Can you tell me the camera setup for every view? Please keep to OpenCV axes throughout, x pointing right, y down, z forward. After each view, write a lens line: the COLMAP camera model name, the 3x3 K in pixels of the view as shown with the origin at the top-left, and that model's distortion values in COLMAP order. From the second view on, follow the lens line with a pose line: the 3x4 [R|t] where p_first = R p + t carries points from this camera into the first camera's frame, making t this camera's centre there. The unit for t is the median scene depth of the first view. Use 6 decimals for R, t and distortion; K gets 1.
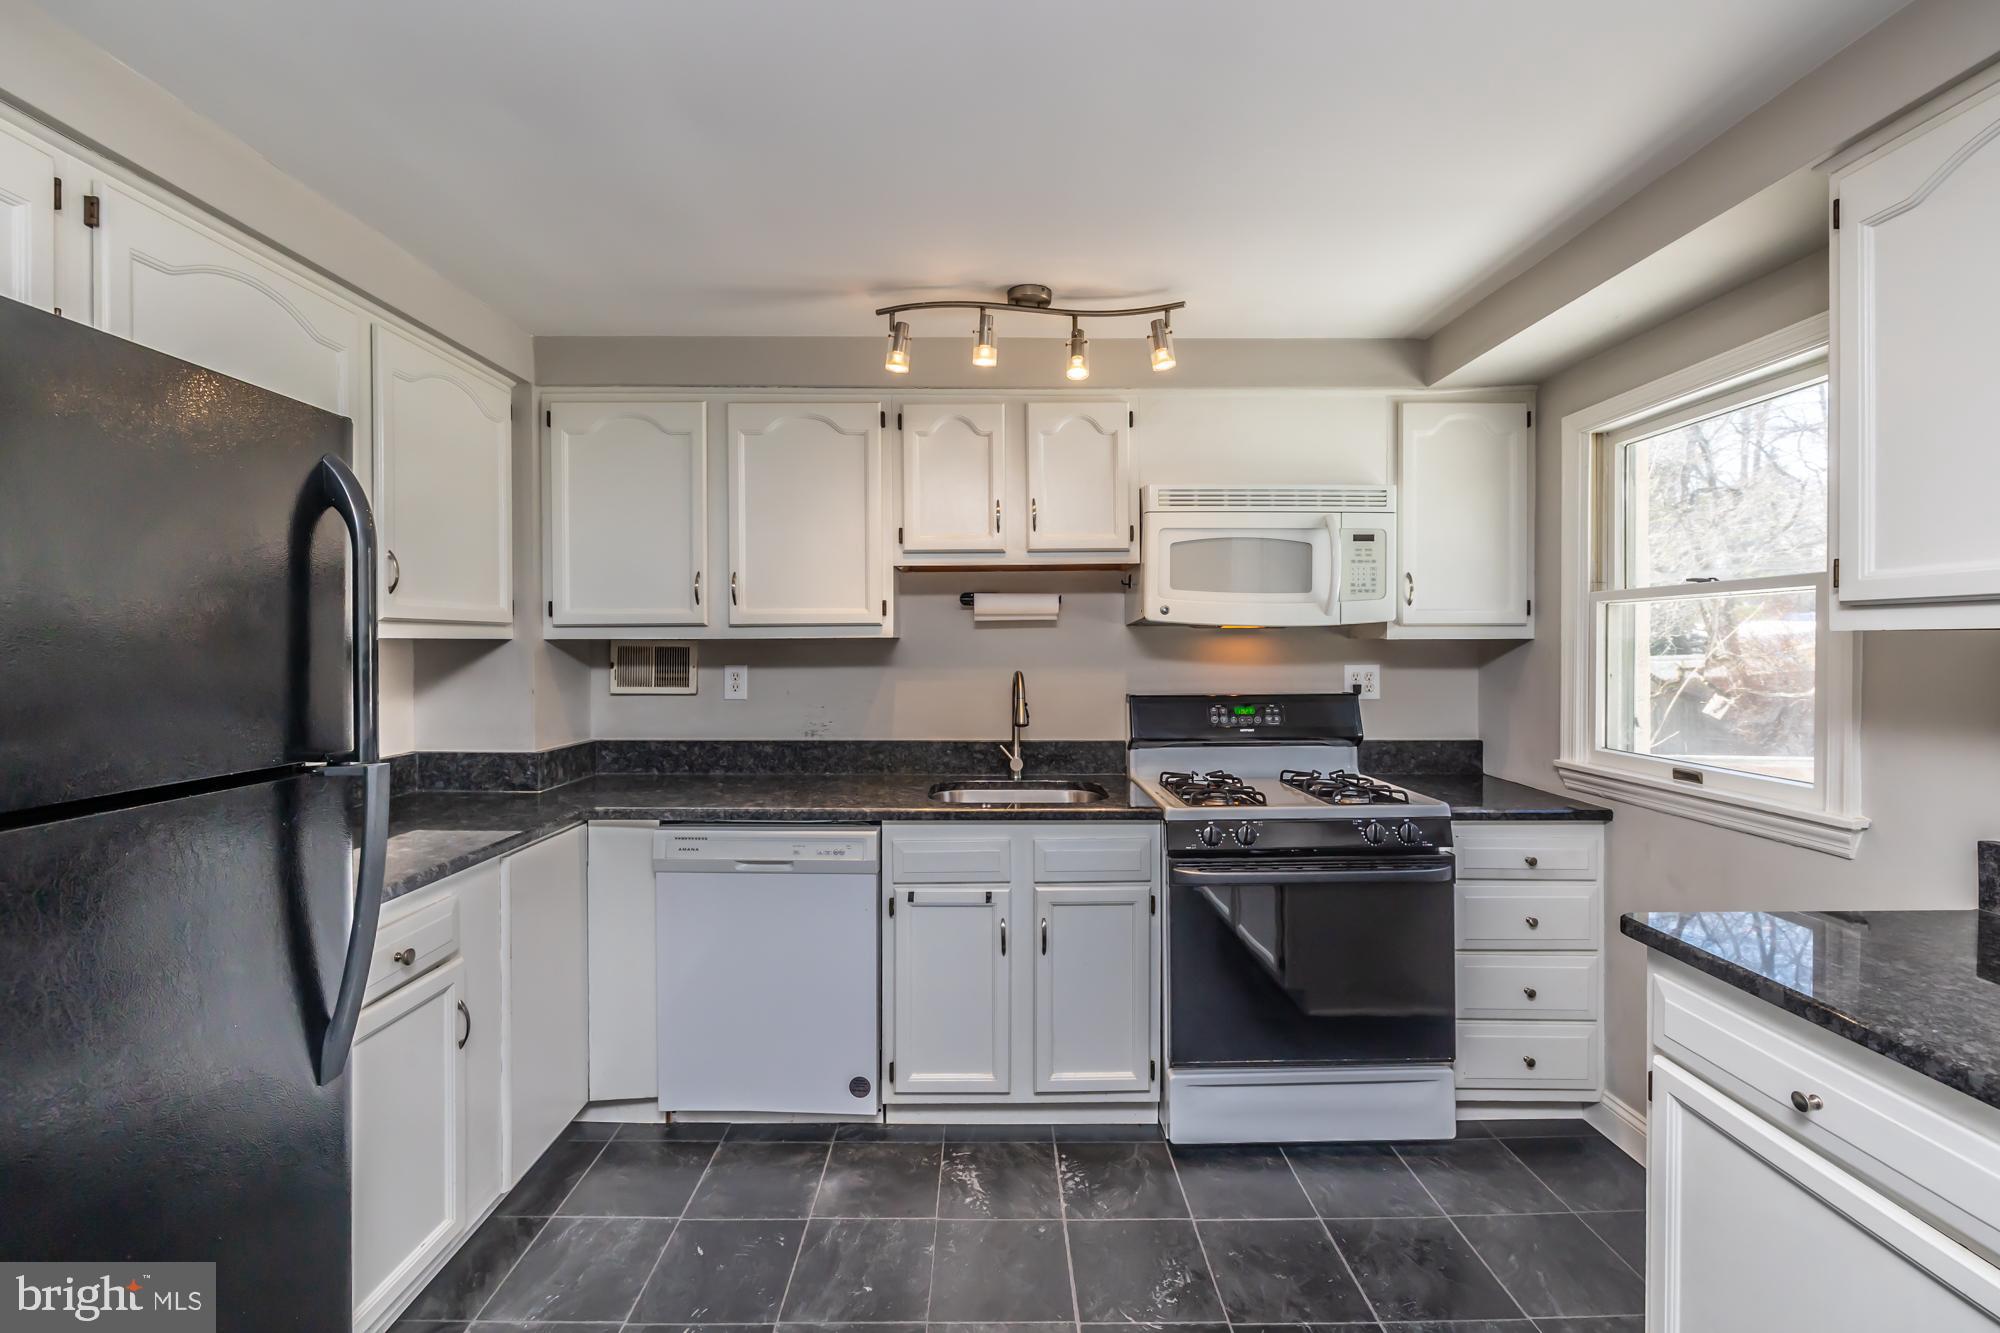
lens RADIAL K [[847.0, 0, 995.0], [0, 847.0, 645.5], [0, 0, 1]] dist [0.000816, 0.000249]
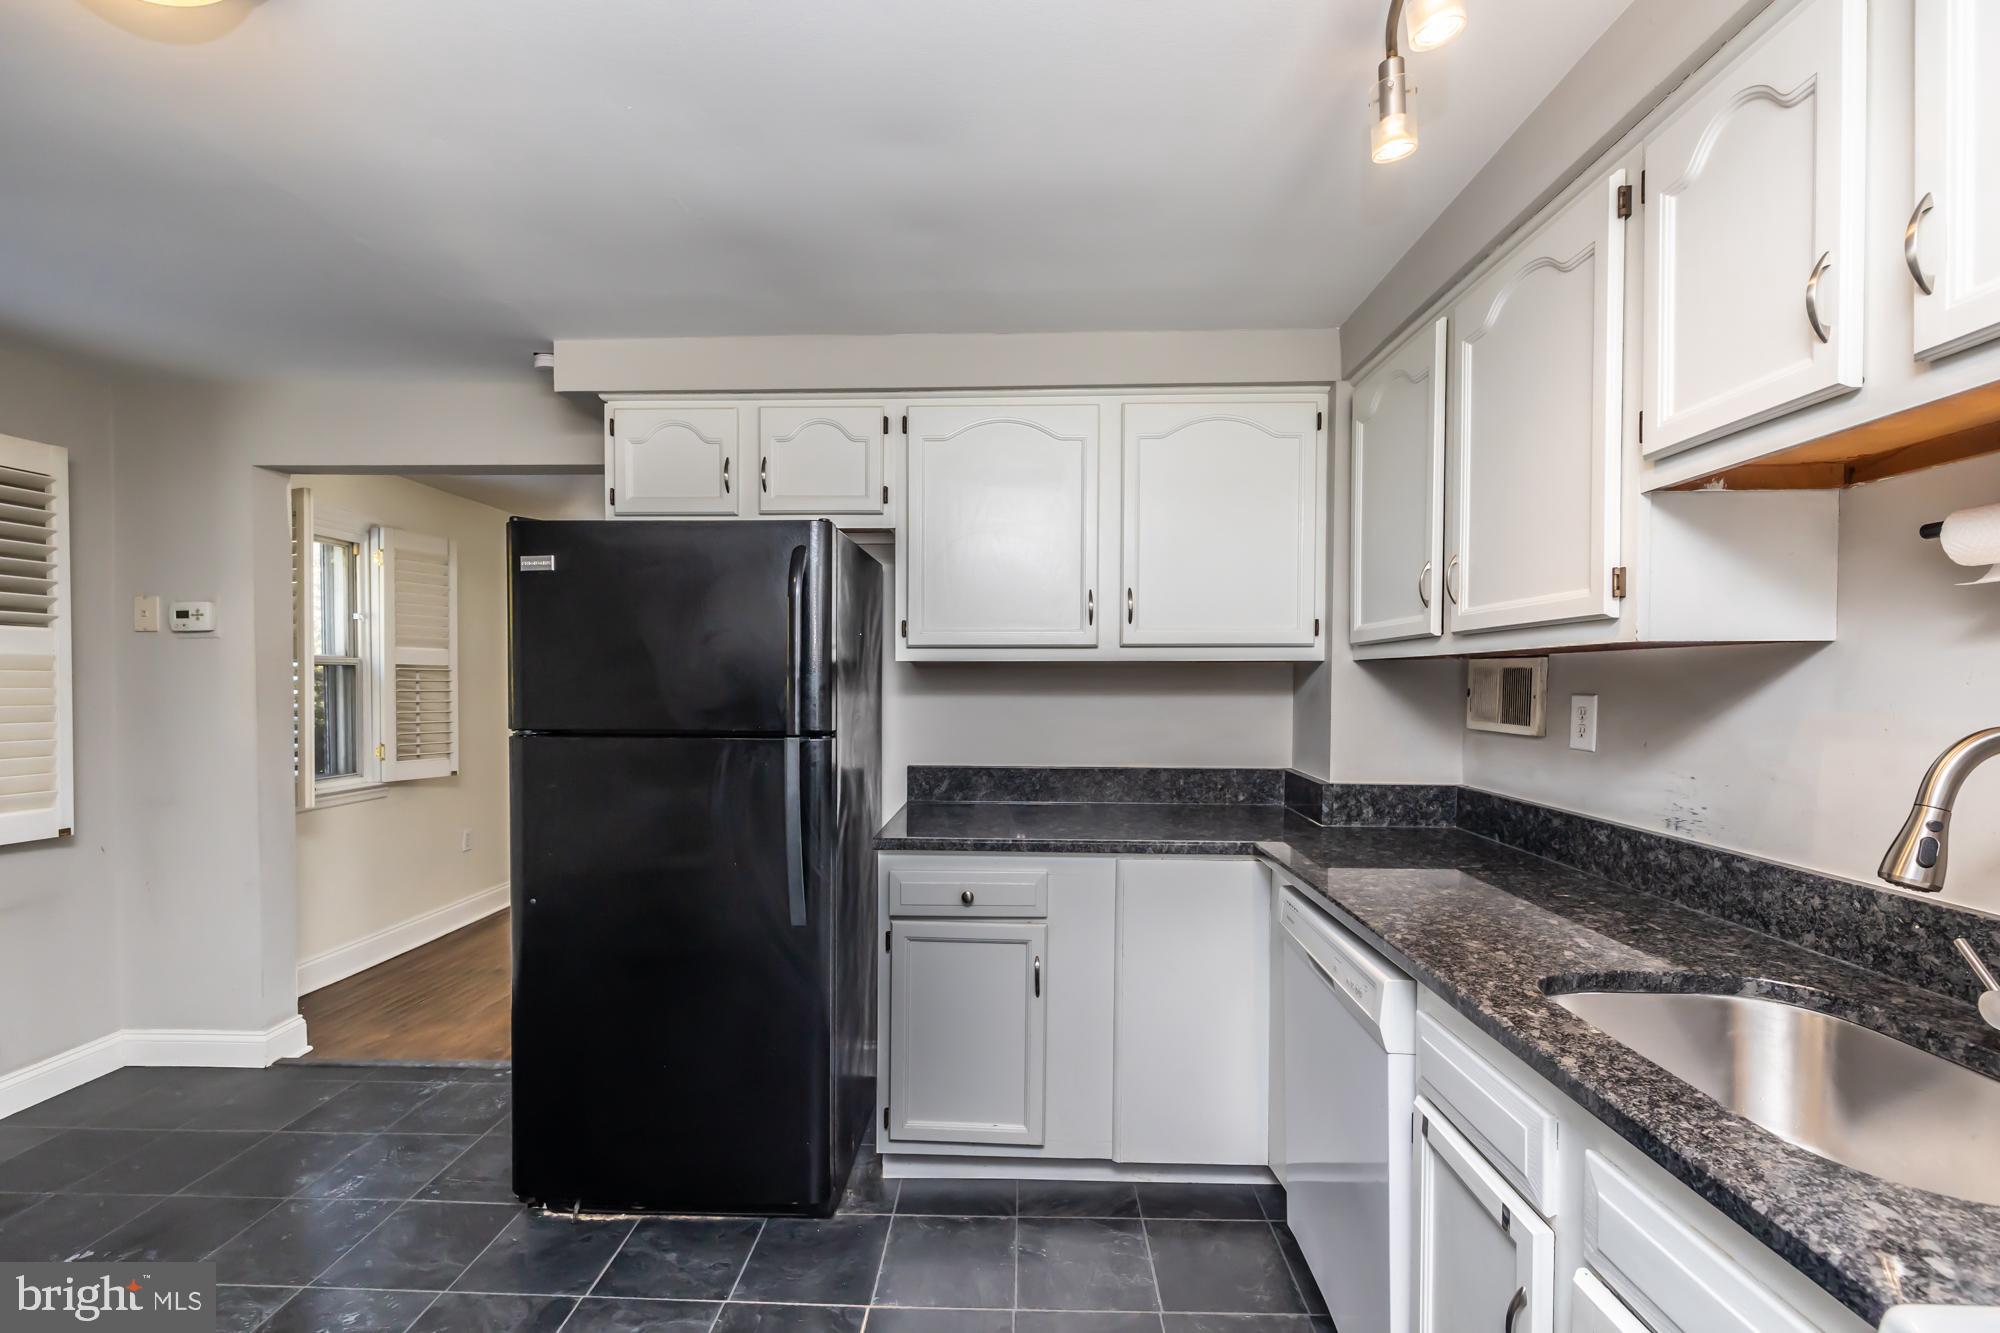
lens RADIAL K [[848.2, 0, 994.3], [0, 848.2, 690.6], [0, 0, 1]] dist [-0.002197, -0.000394]
pose [[-0.032047, 0.014520, -0.999381, 0.390643], [-0.004571, 0.999882, 0.014674, 0.013497], [0.999476, 0.005038, -0.031977, 0.661288]]
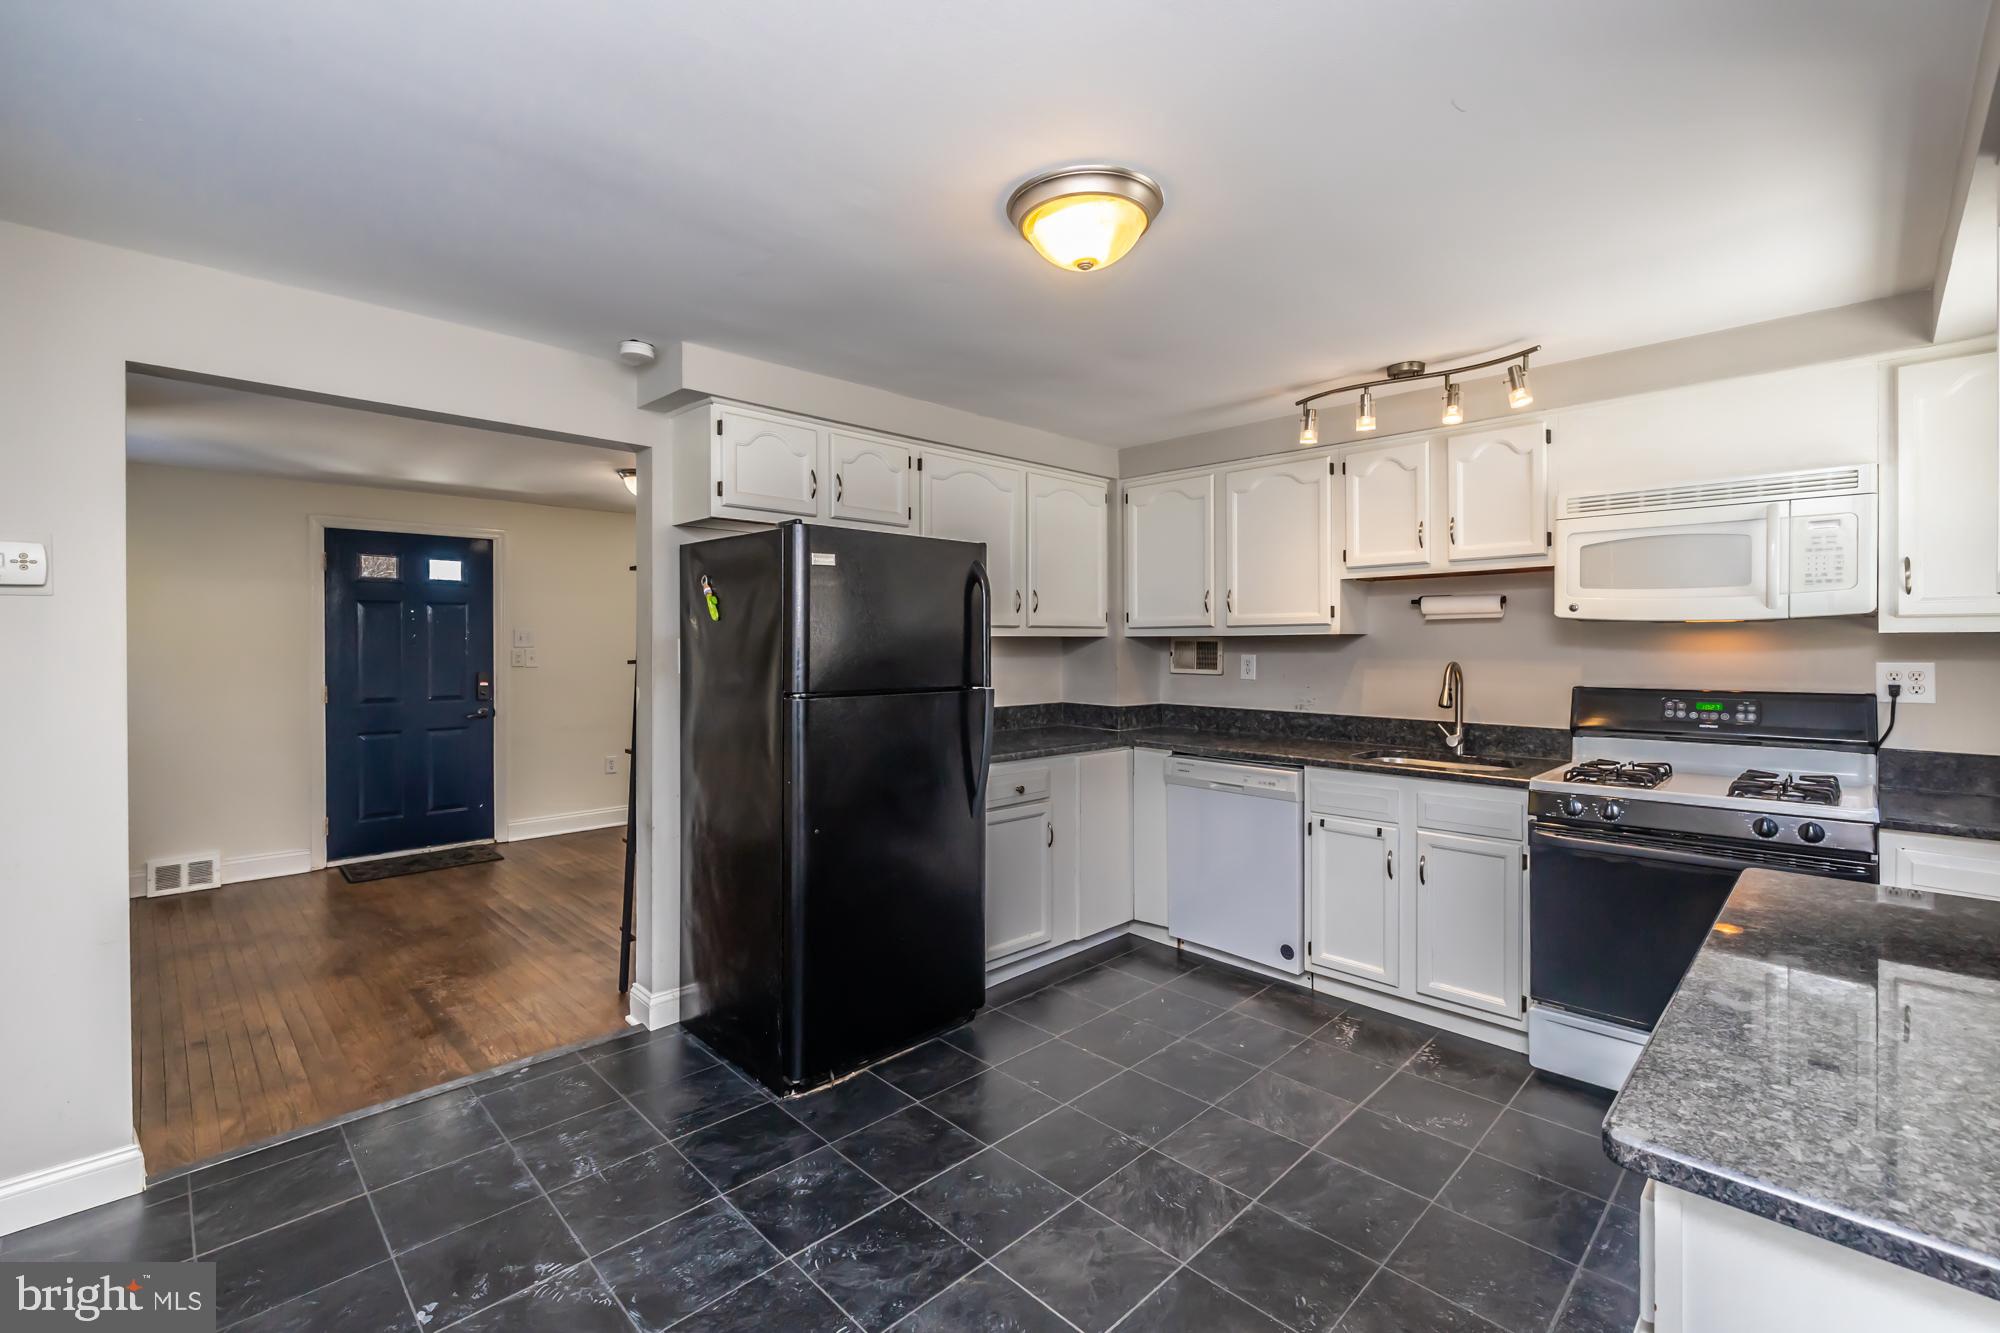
lens RADIAL K [[851.6, 0, 999.5], [0, 851.6, 639.3], [0, 0, 1]] dist [-0.000295, -0.000042]
pose [[0.698445, -0.001952, -0.715661, 0.464819], [-0.001881, 0.999988, -0.004562, 0.005785], [0.715661, 0.004533, 0.698433, -0.301219]]
